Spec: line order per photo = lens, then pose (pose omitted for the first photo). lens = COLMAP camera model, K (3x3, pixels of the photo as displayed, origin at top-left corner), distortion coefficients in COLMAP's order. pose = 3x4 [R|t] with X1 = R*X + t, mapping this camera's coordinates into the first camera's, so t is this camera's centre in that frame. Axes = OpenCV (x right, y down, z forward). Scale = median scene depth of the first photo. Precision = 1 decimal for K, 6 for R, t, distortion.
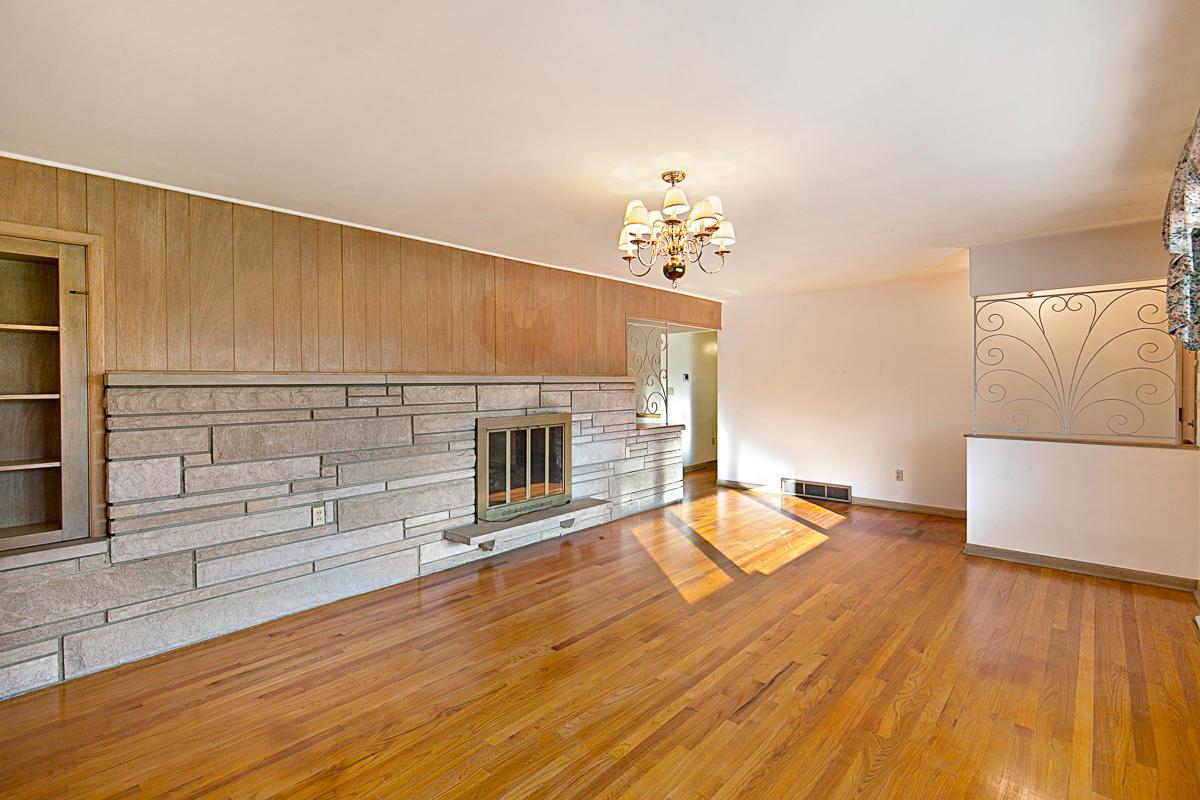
lens RADIAL K [[552.4, 0, 596.6], [0, 552.4, 390.4], [0, 0, 1]] dist [0.015954, -0.006754]
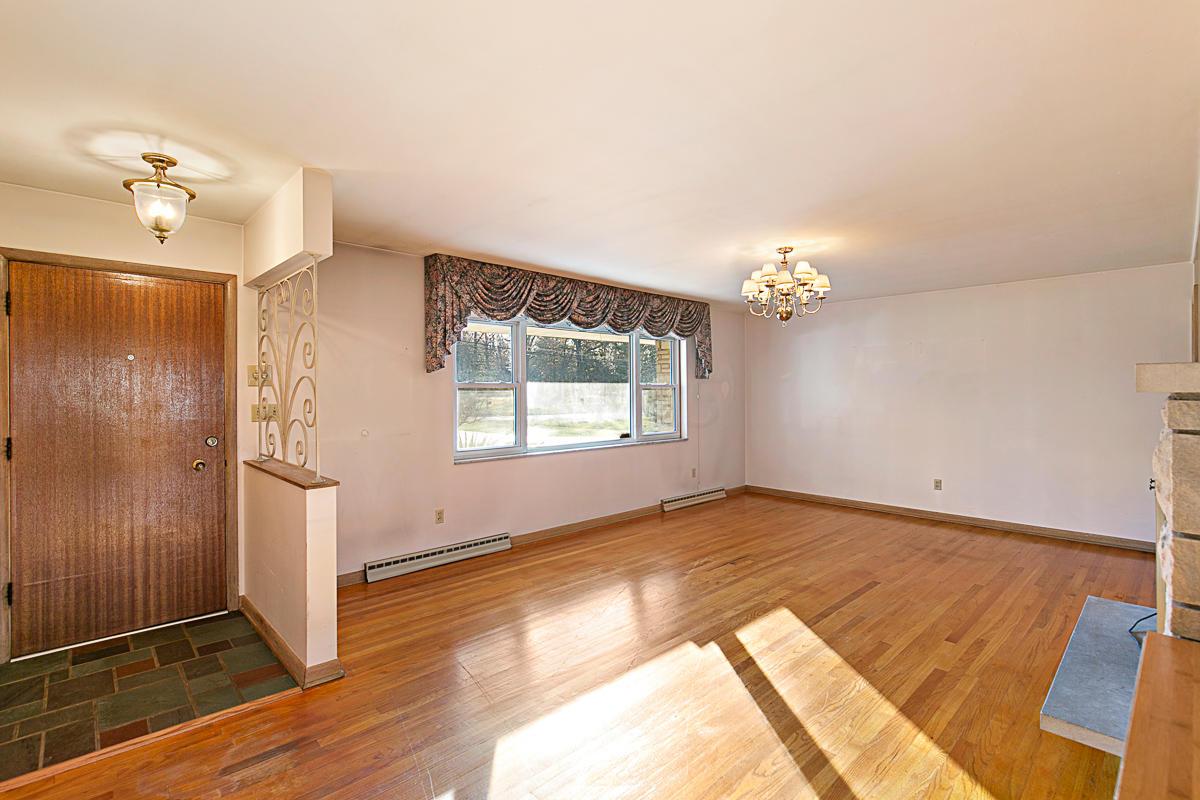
lens RADIAL K [[552.4, 0, 596.4], [0, 552.4, 394.4], [0, 0, 1]] dist [0.015954, -0.006754]
pose [[-0.997387, 0.002713, 0.072193, 0.394710], [0.004339, 0.999740, 0.022377, -0.029045], [-0.072114, 0.022632, -0.997140, 1.826077]]
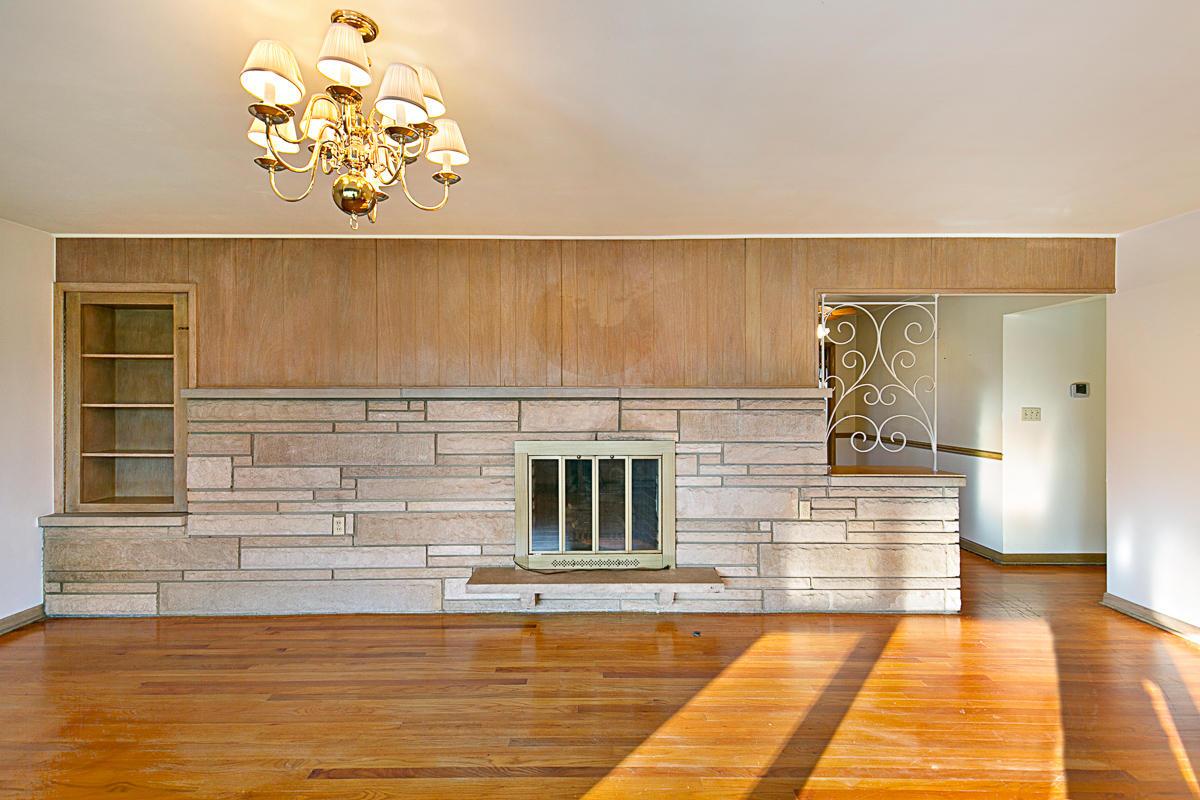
lens RADIAL K [[552.4, 0, 597.2], [0, 552.4, 397.5], [0, 0, 1]] dist [0.015954, -0.006754]
pose [[0.678840, 0.008389, -0.734239, 0.521876], [-0.015487, 0.999876, -0.002894, -0.014812], [0.734123, 0.013336, 0.678885, 0.586438]]
